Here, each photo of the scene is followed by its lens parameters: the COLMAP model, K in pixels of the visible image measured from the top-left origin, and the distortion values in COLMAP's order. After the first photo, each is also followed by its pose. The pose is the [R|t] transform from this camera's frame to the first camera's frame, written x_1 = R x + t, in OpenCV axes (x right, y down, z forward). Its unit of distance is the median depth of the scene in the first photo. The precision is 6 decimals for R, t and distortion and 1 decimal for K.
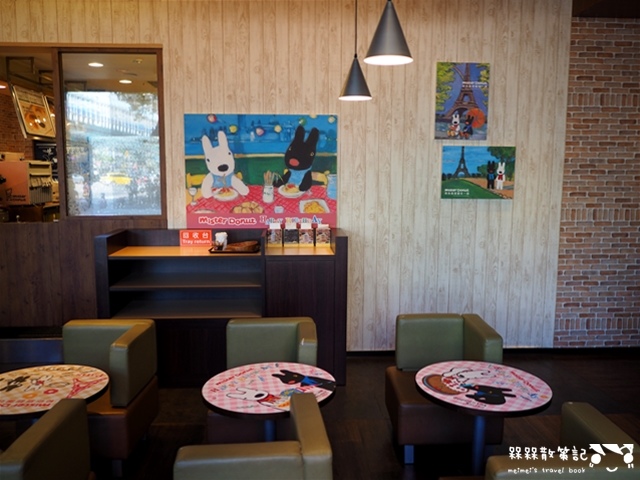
lens RADIAL K [[569.3, 0, 319.3], [0, 569.3, 240.8], [0, 0, 1]] dist [-0.021021, 0.003026]
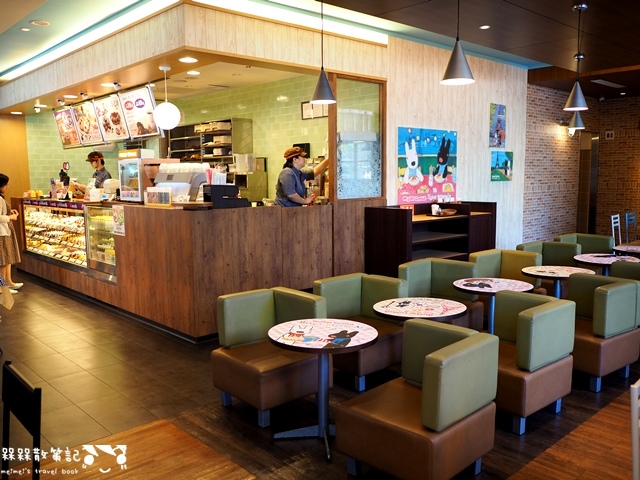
lens RADIAL K [[569.3, 0, 319.1], [0, 569.3, 239.9], [0, 0, 1]] dist [-0.021021, 0.003026]
pose [[0.770021, -0.085191, 0.632306, -1.307456], [0.090772, 0.995592, 0.023596, 0.015491], [-0.631529, 0.039226, 0.774360, -0.003812]]
